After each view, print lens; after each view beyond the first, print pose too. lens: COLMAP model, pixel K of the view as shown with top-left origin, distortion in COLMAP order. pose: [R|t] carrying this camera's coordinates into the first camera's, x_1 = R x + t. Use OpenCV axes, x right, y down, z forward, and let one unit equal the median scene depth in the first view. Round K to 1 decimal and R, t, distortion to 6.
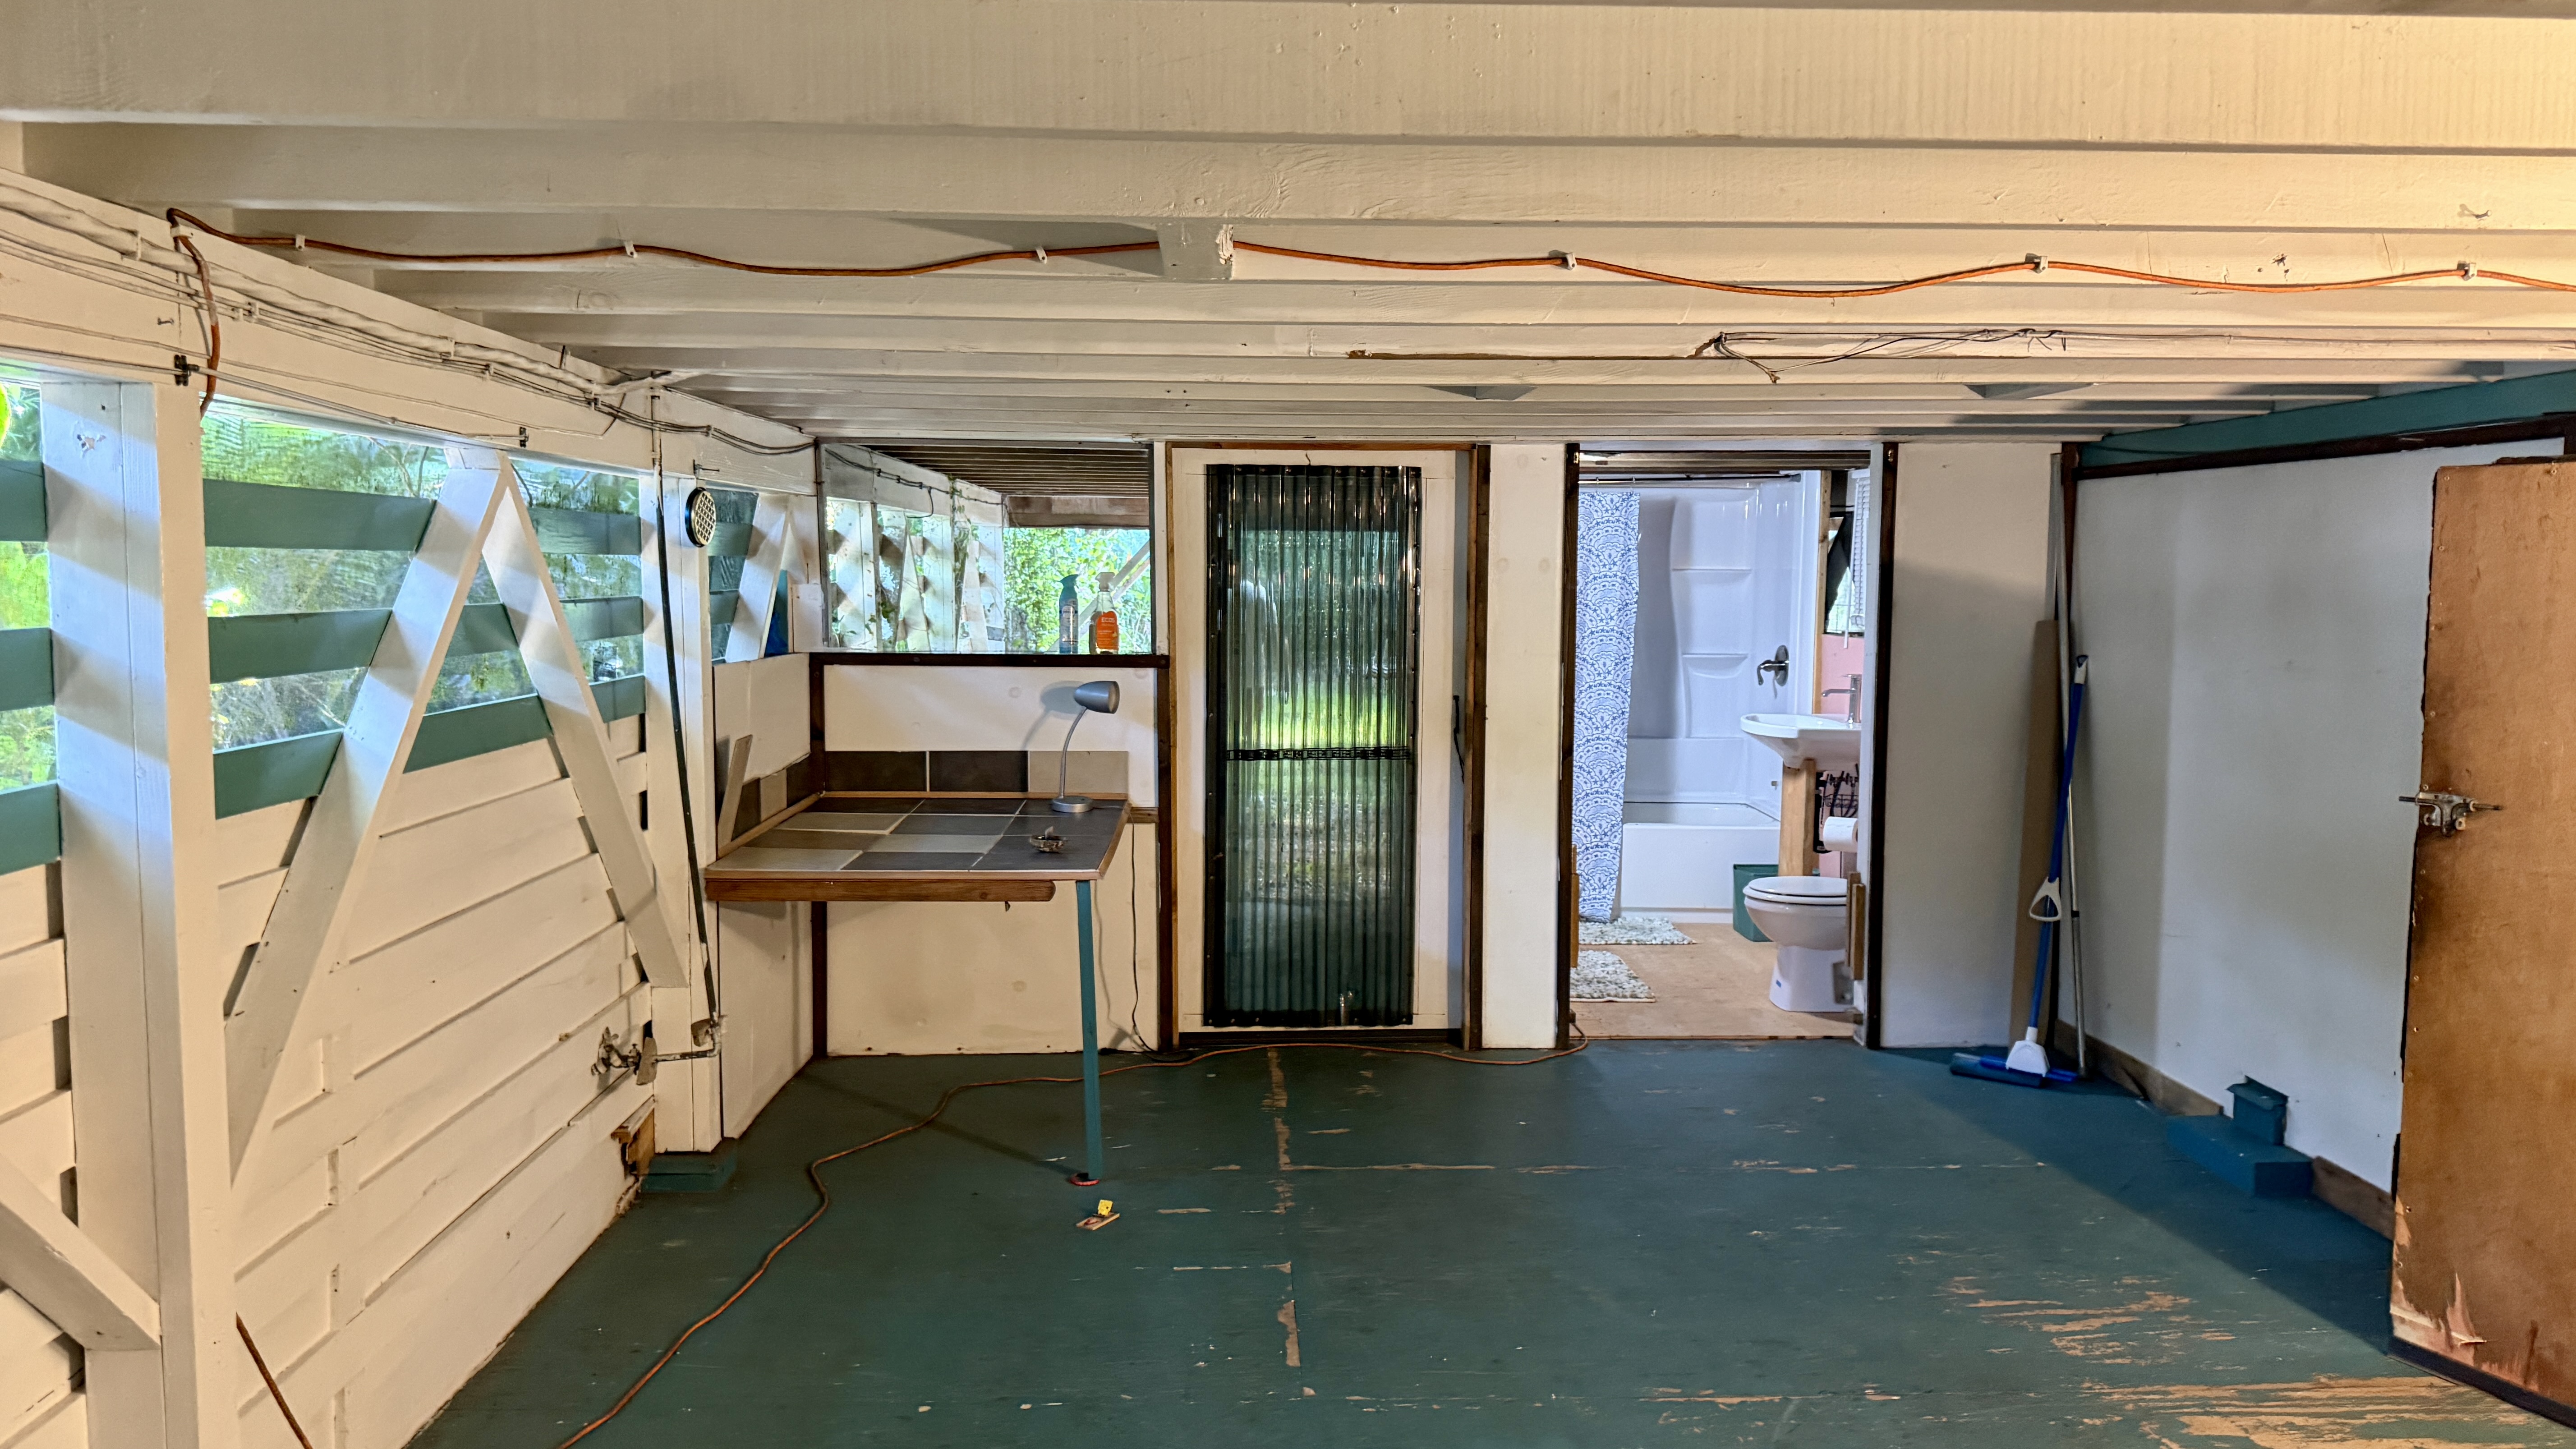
lens RADIAL K [[1813.7, 0, 1288.0], [0, 1813.7, 724.5], [0, 0, 1]] dist [0.032208, 0.000063]
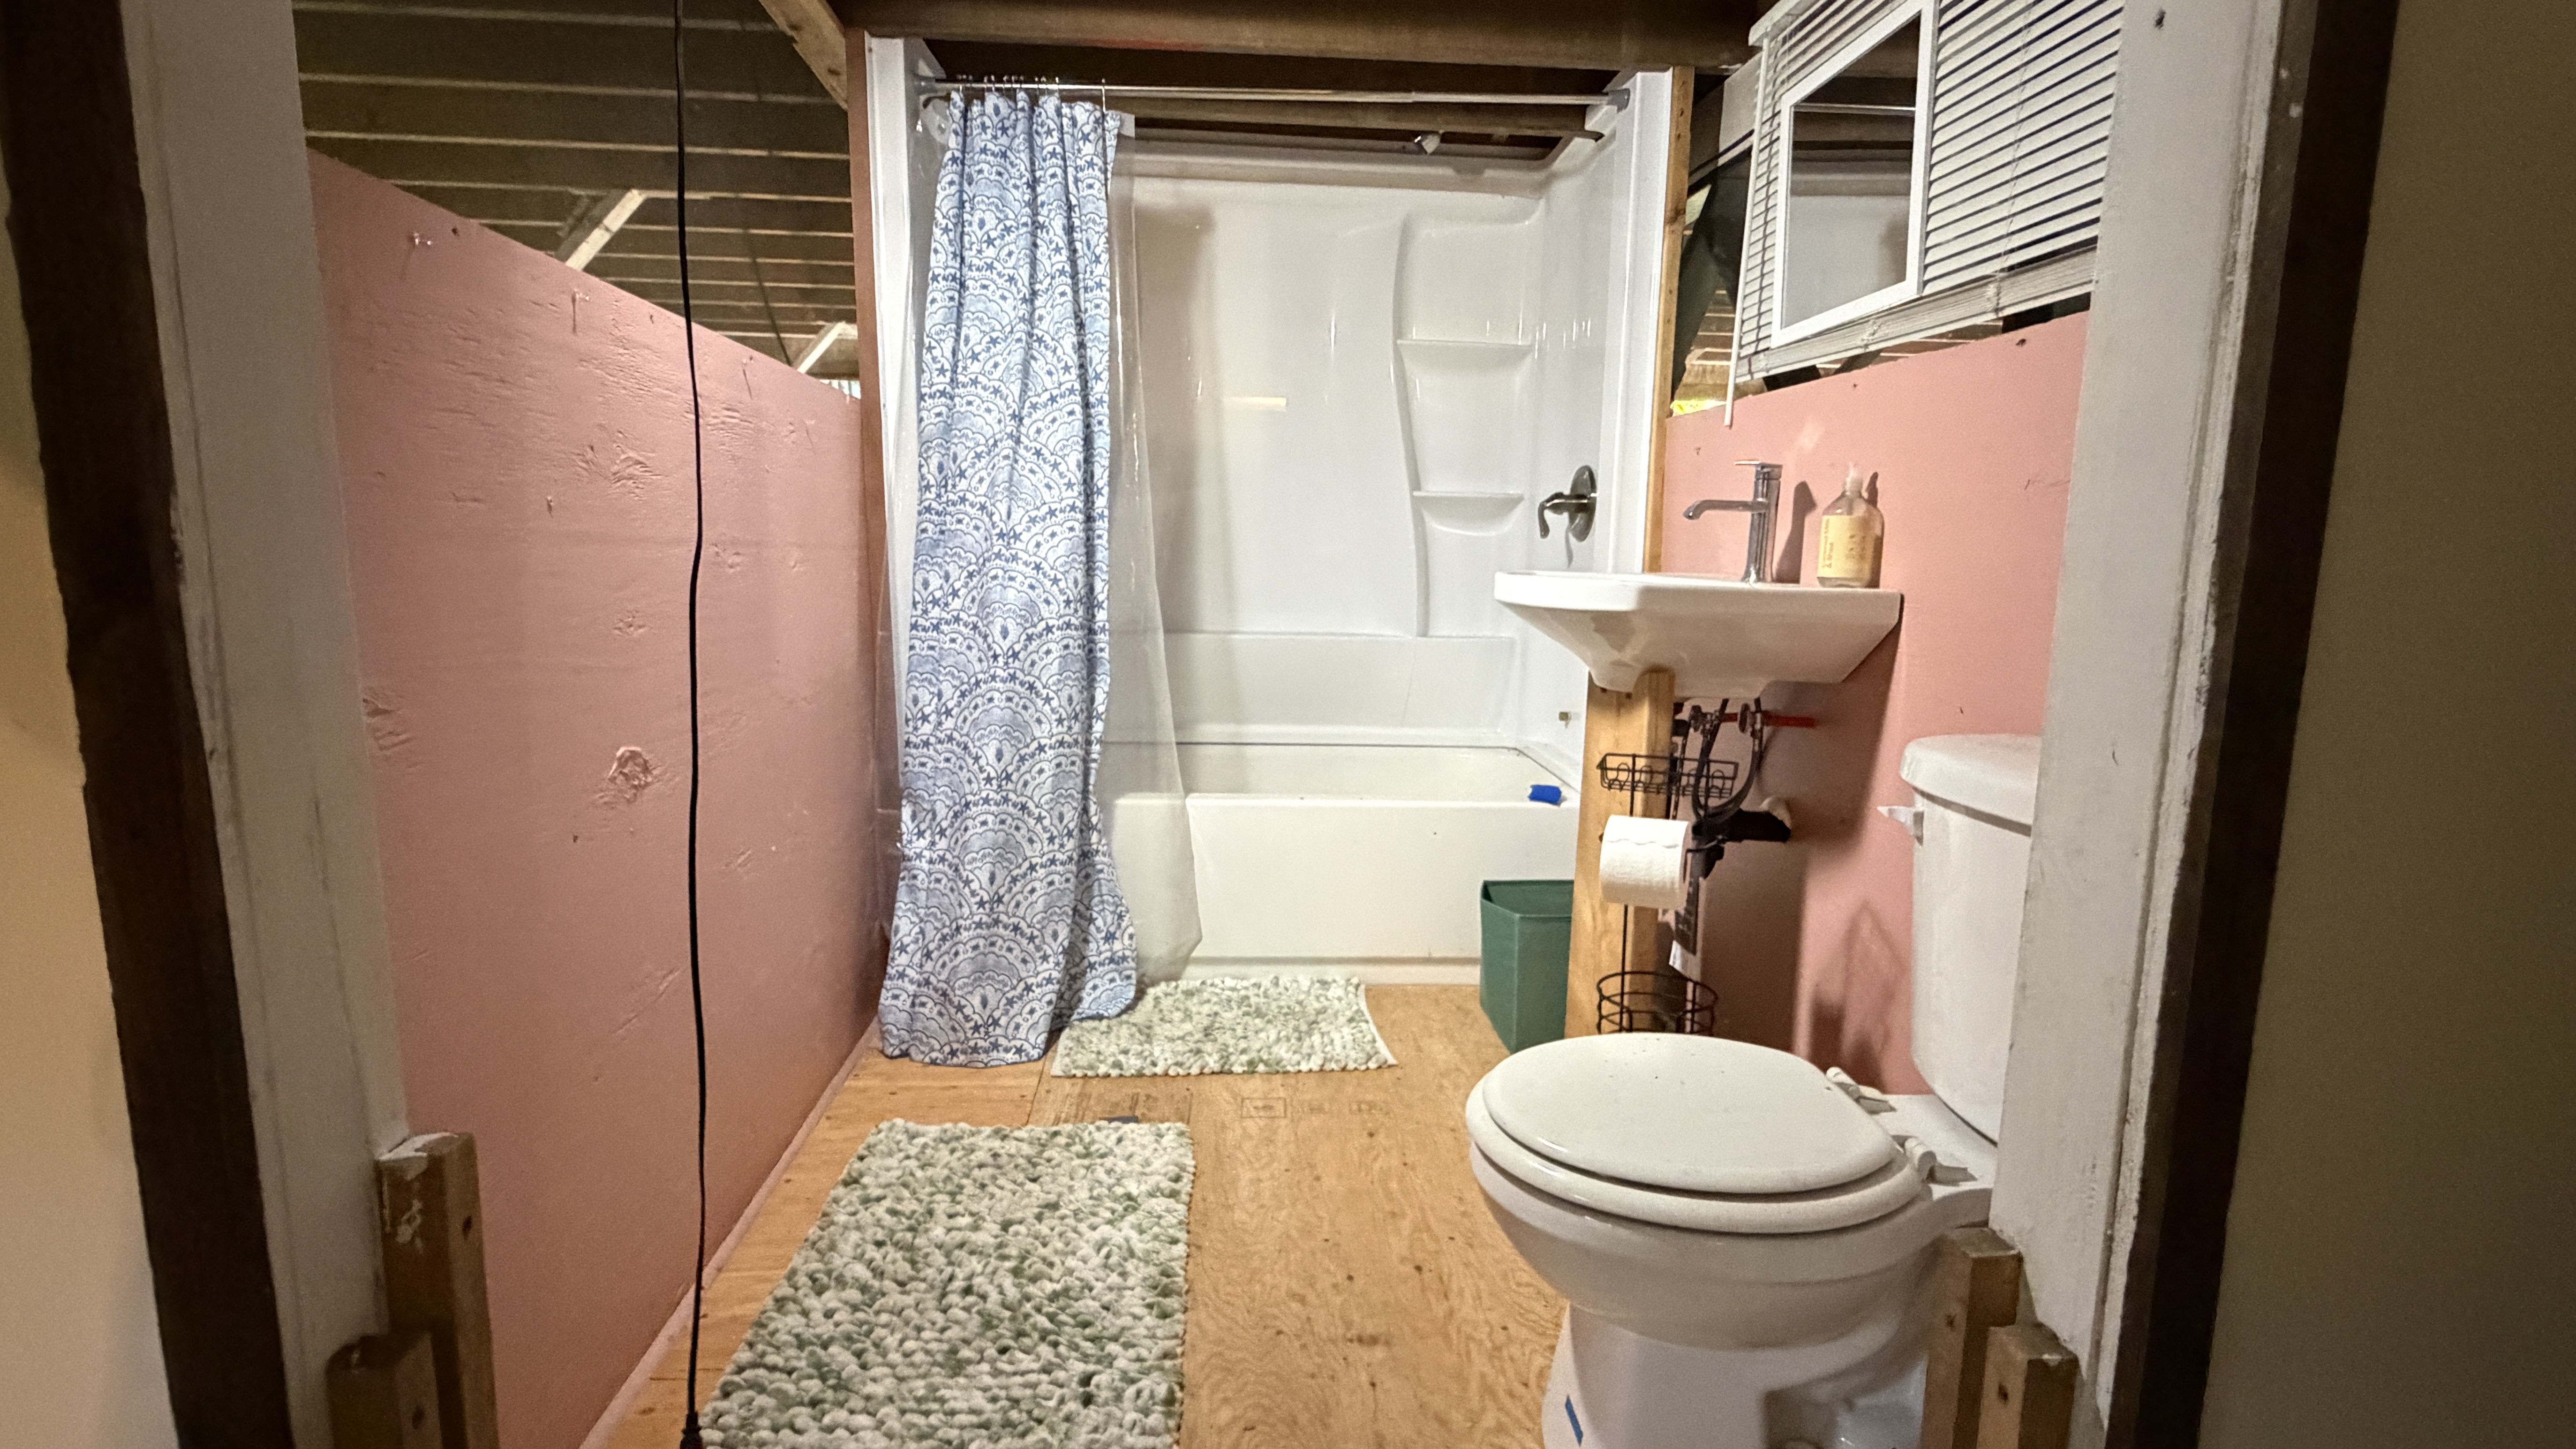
lens RADIAL K [[1188.9, 0, 1288.0], [0, 1188.9, 724.5], [0, 0, 1]] dist [-0.000044, -0.000001]
pose [[0.999192, 0.007323, 0.039527, 0.178980], [-0.009761, 0.998039, 0.061824, 0.014508], [-0.038997, -0.062160, 0.997304, 0.679434]]
